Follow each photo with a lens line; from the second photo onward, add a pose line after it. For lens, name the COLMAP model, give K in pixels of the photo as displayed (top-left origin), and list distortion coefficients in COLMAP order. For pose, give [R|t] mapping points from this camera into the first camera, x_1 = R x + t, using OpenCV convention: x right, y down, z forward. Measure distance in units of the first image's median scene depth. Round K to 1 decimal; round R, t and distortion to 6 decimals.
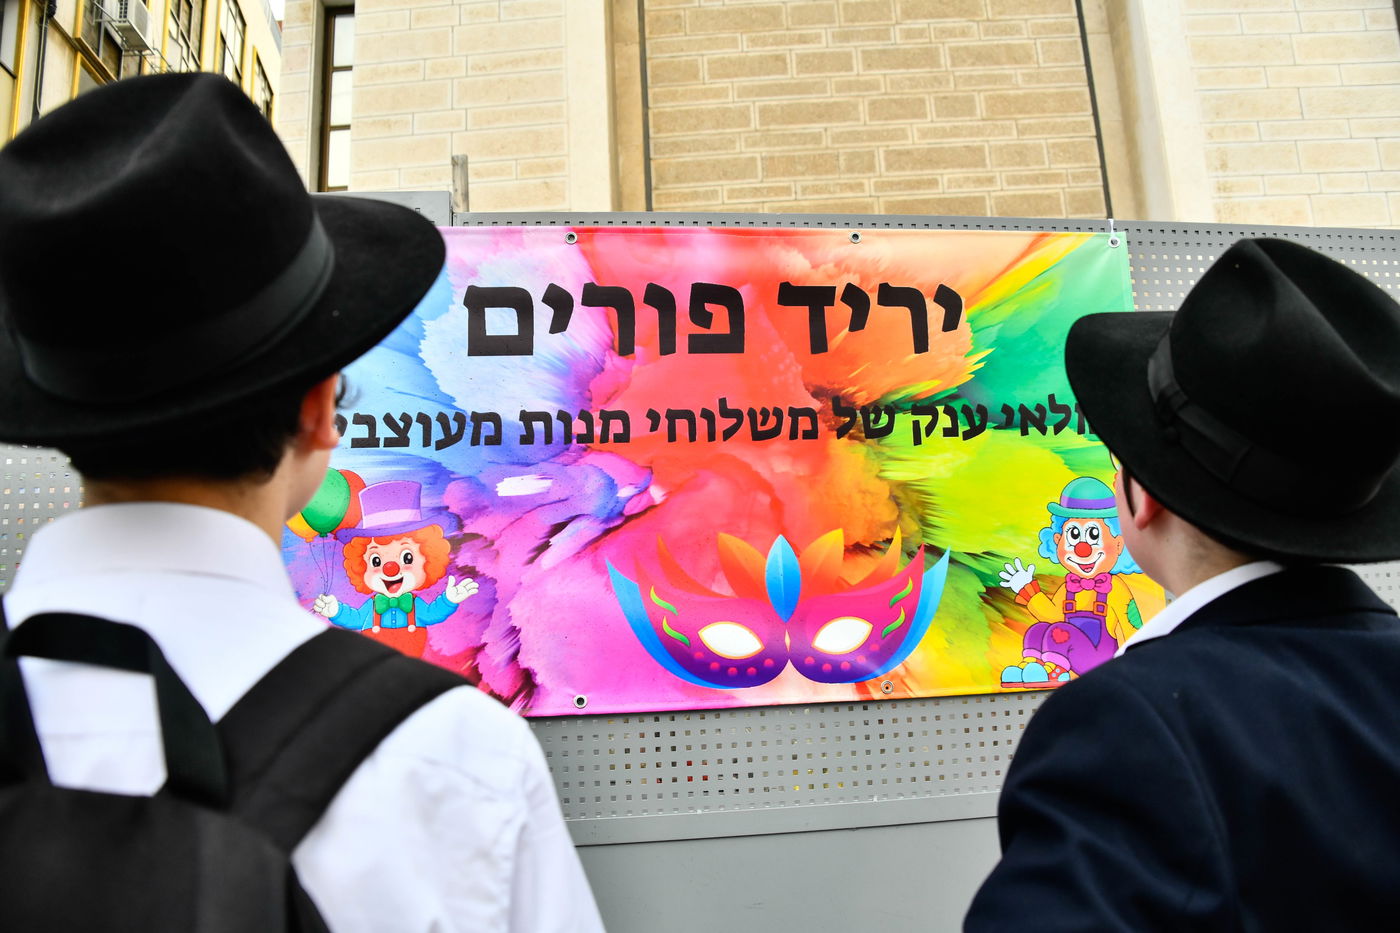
lens RADIAL K [[1116.8, 0, 695.9], [0, 1116.8, 455.4], [0, 0, 1]] dist [-0.130905, 0.014377]
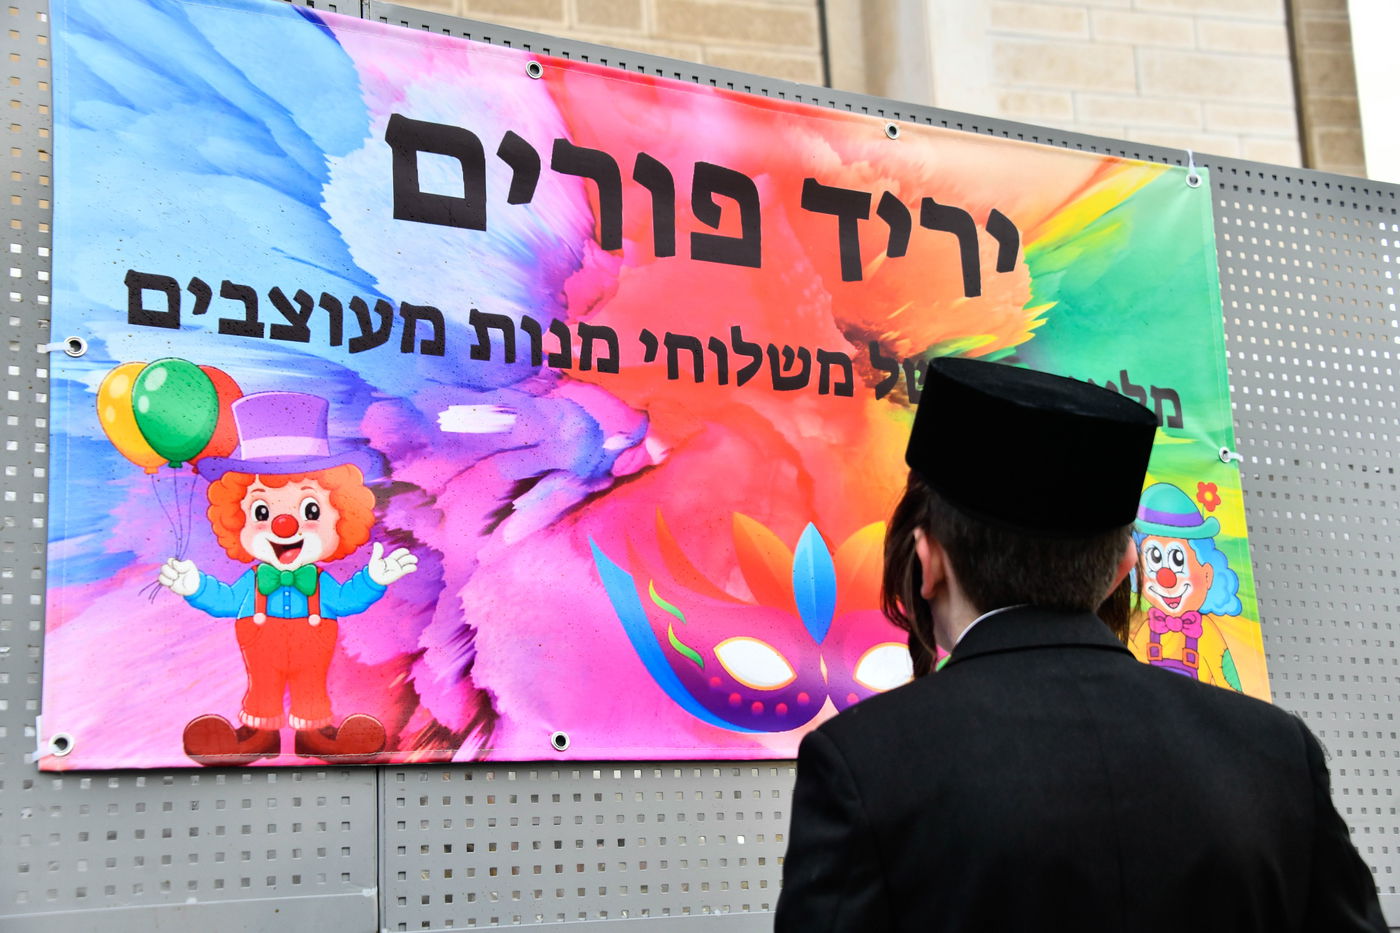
lens RADIAL K [[2022.9, 0, 697.4], [0, 2022.9, 444.0], [0, 0, 1]] dist [0.211947, 0.000000]
pose [[0.924028, 0.084055, 0.372971, -0.472359], [-0.046460, 0.992990, -0.108683, 0.163639], [-0.379492, 0.083098, 0.921456, -0.167015]]
